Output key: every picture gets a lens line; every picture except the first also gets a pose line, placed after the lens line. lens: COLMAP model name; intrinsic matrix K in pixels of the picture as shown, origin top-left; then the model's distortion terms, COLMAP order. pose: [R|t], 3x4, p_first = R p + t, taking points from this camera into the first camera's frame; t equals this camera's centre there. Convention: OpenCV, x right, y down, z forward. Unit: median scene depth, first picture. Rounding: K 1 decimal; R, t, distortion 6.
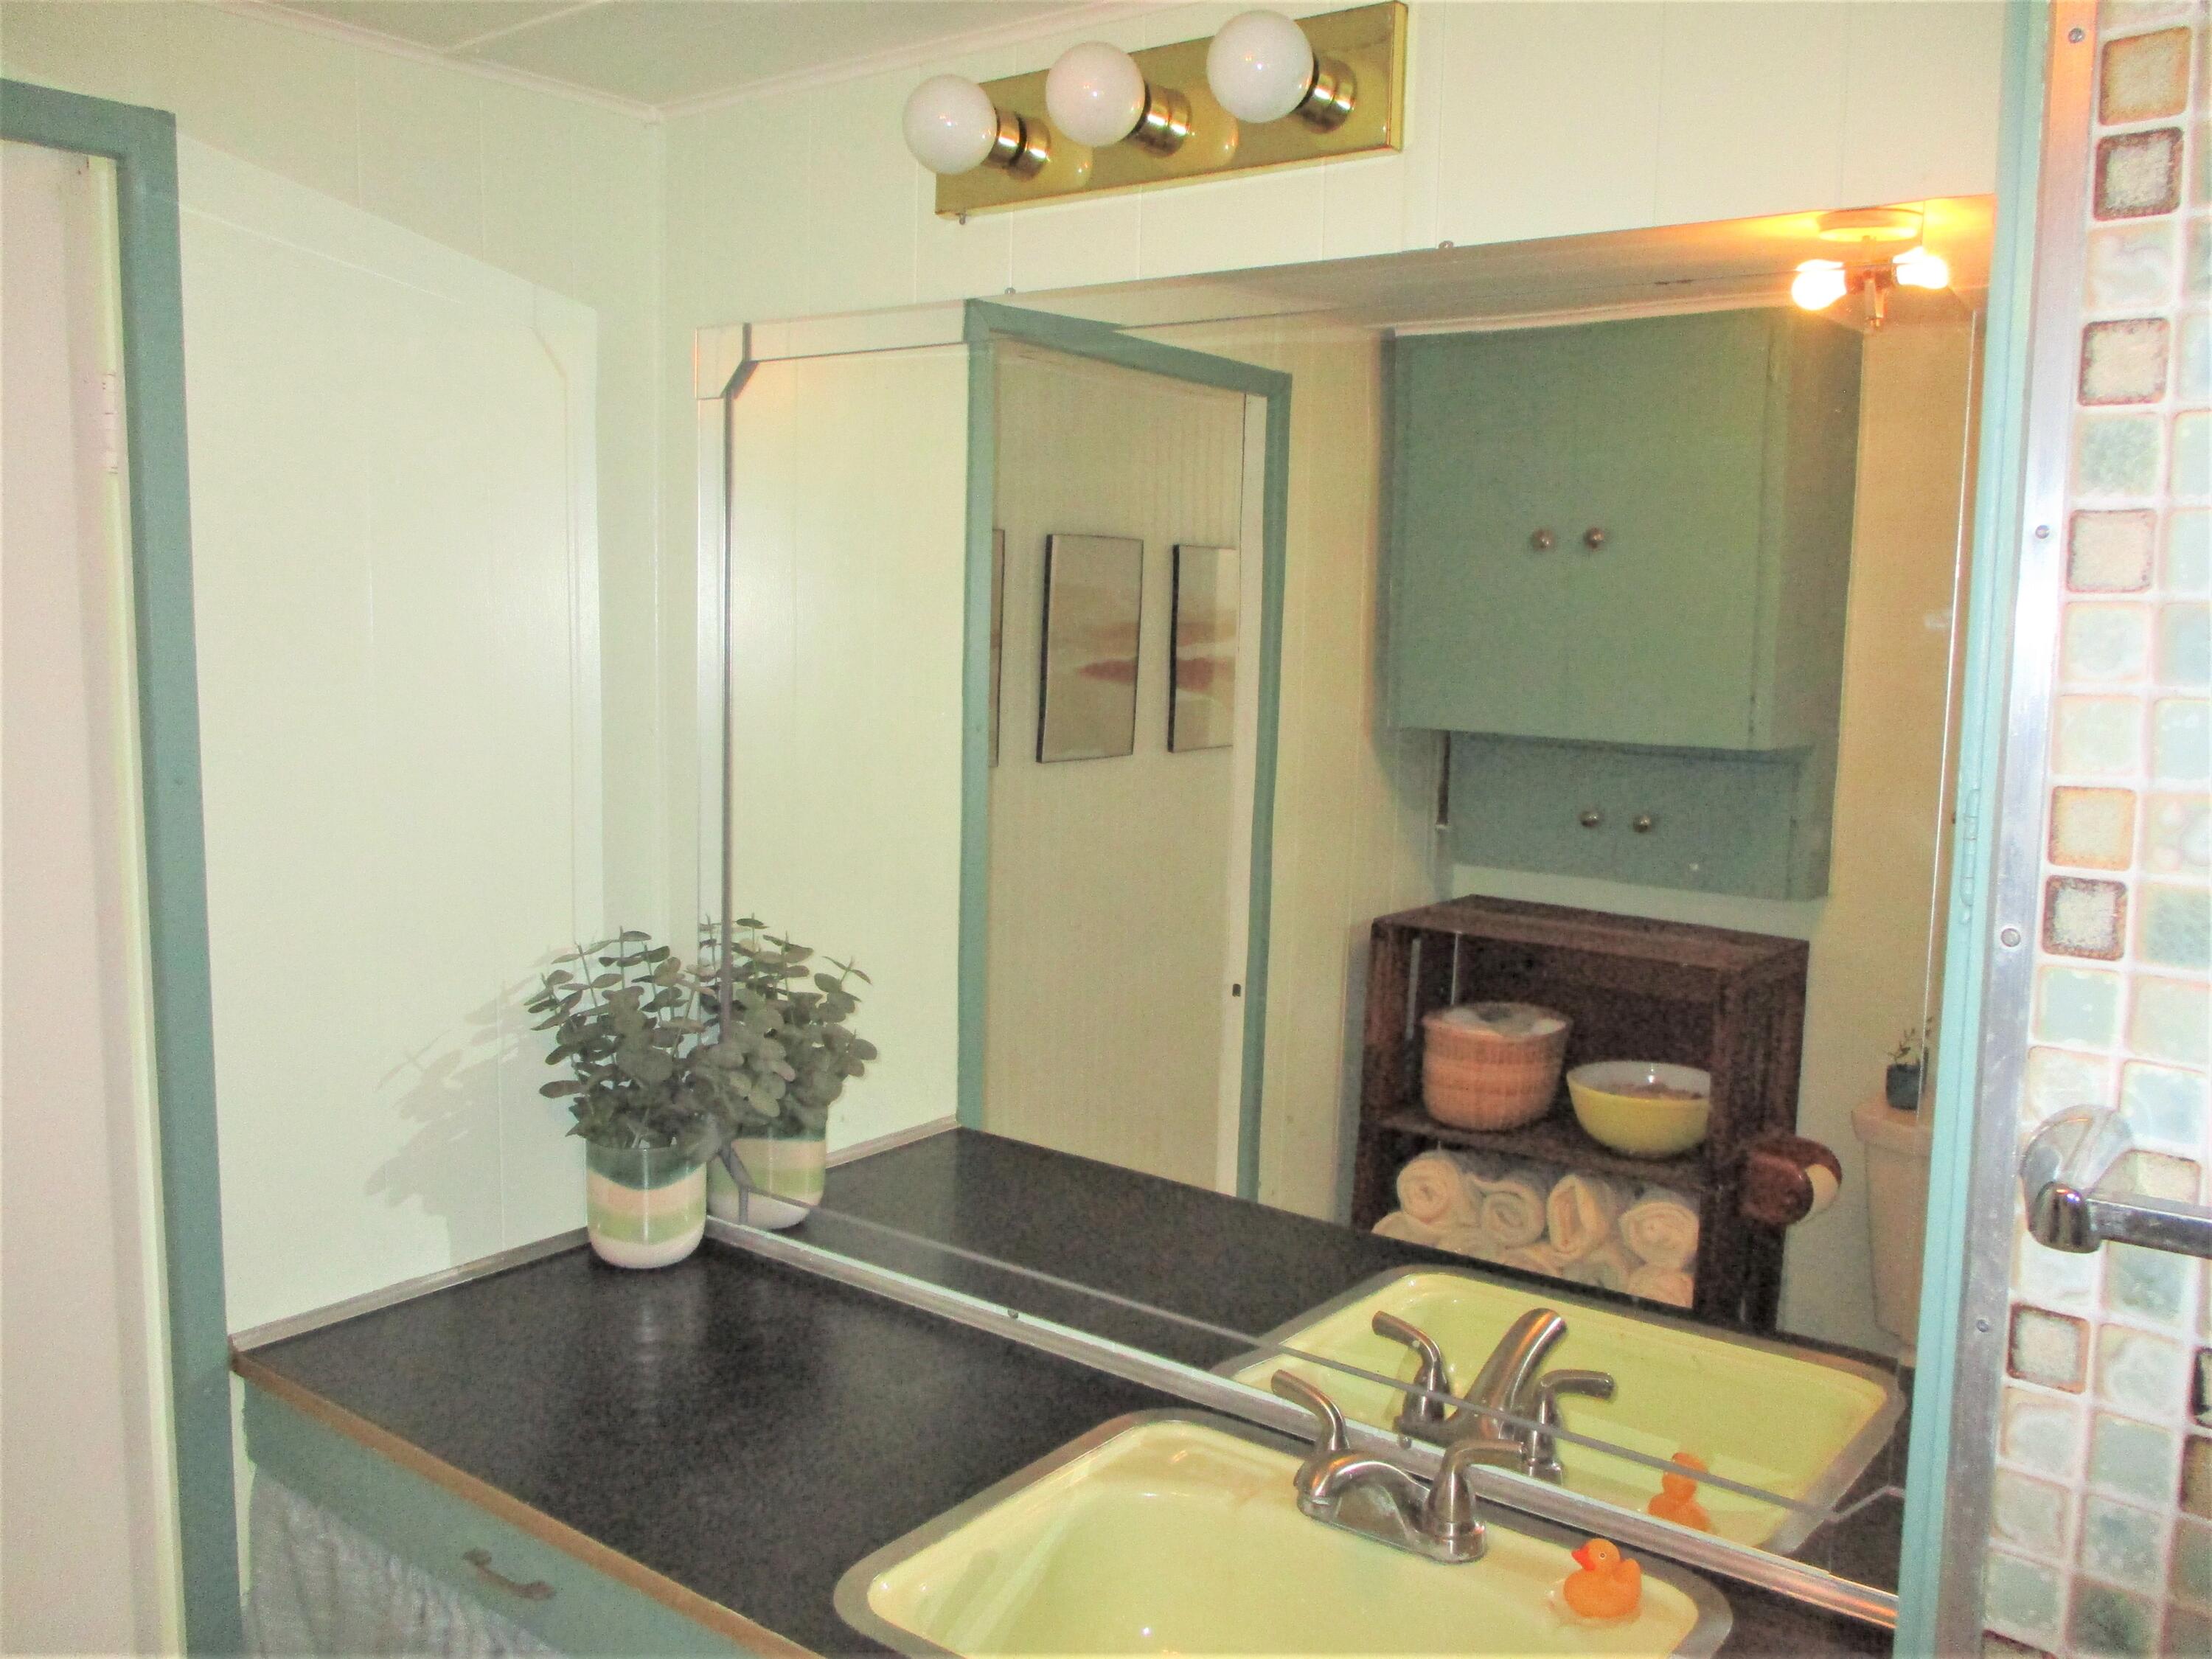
lens RADIAL K [[1894.0, 0, 1103.2], [0, 1894.0, 823.1], [0, 0, 1]] dist [-0.029061, 0.005949]
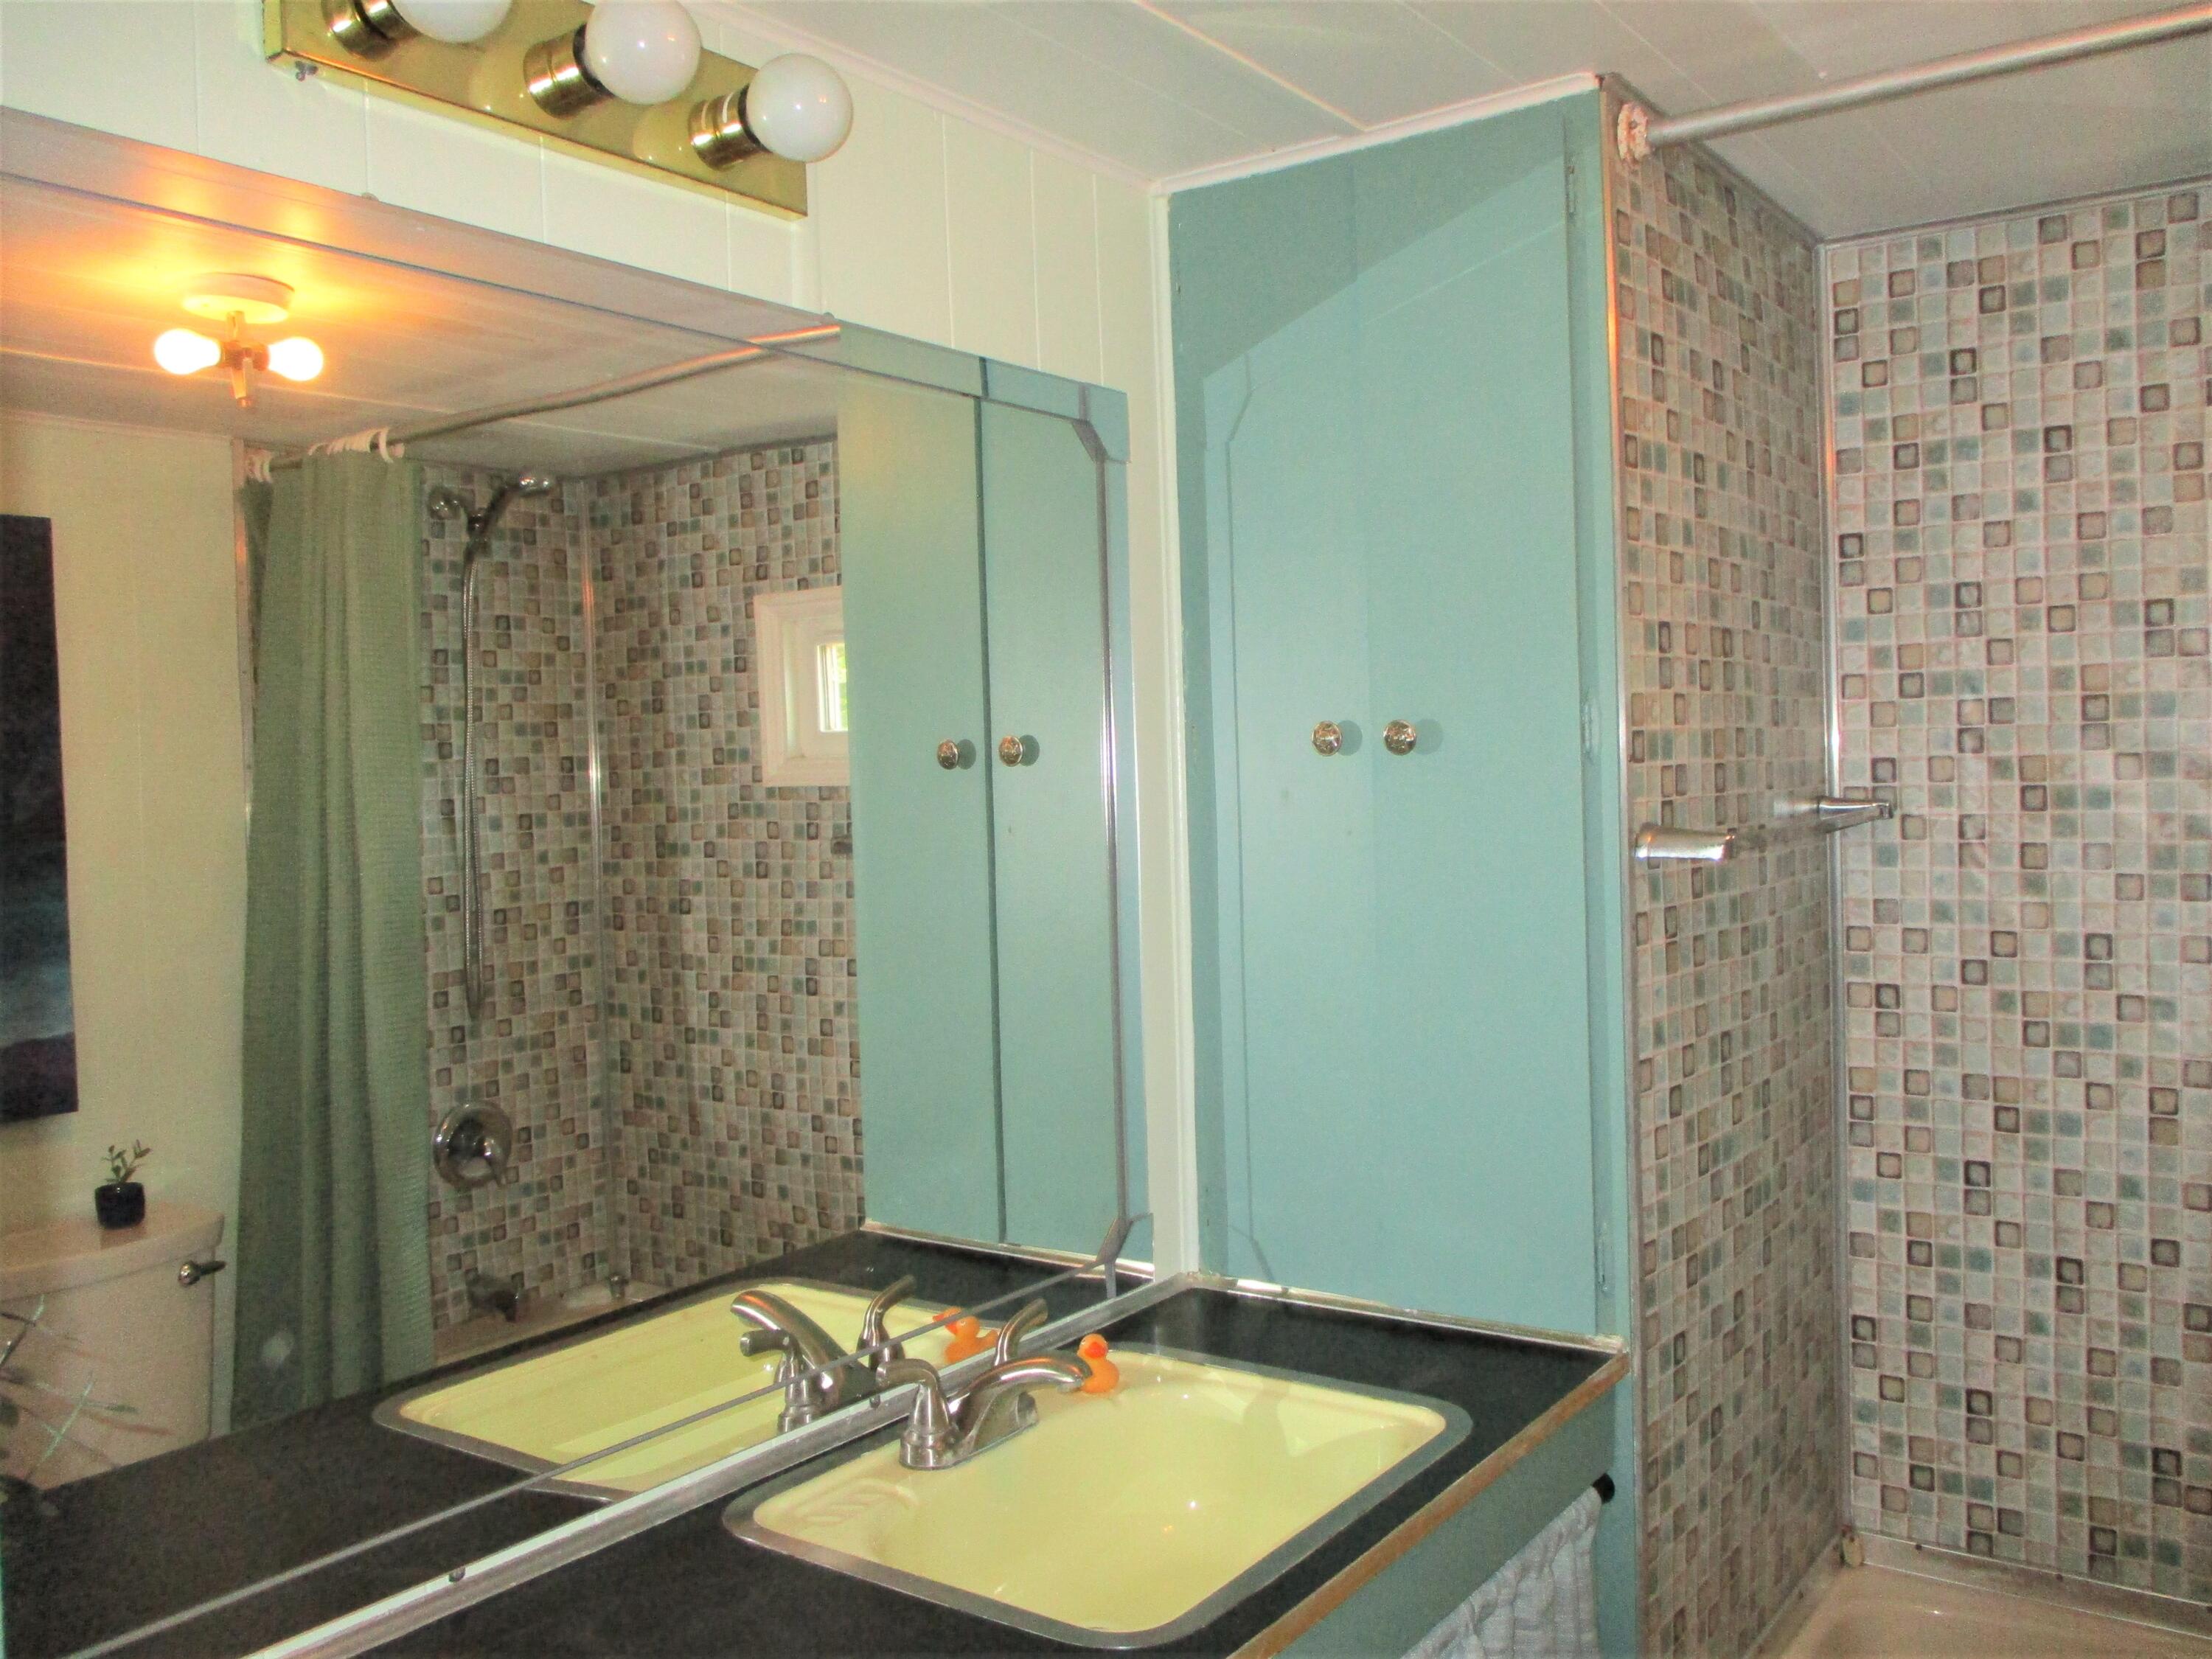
lens RADIAL K [[1894.0, 0, 1106.6], [0, 1894.0, 833.2], [0, 0, 1]] dist [-0.029061, 0.005949]
pose [[-0.029575, -0.055861, 0.998000, -0.812232], [0.152696, 0.986466, 0.059741, -0.031813], [-0.987831, 0.154158, -0.020645, 0.761838]]
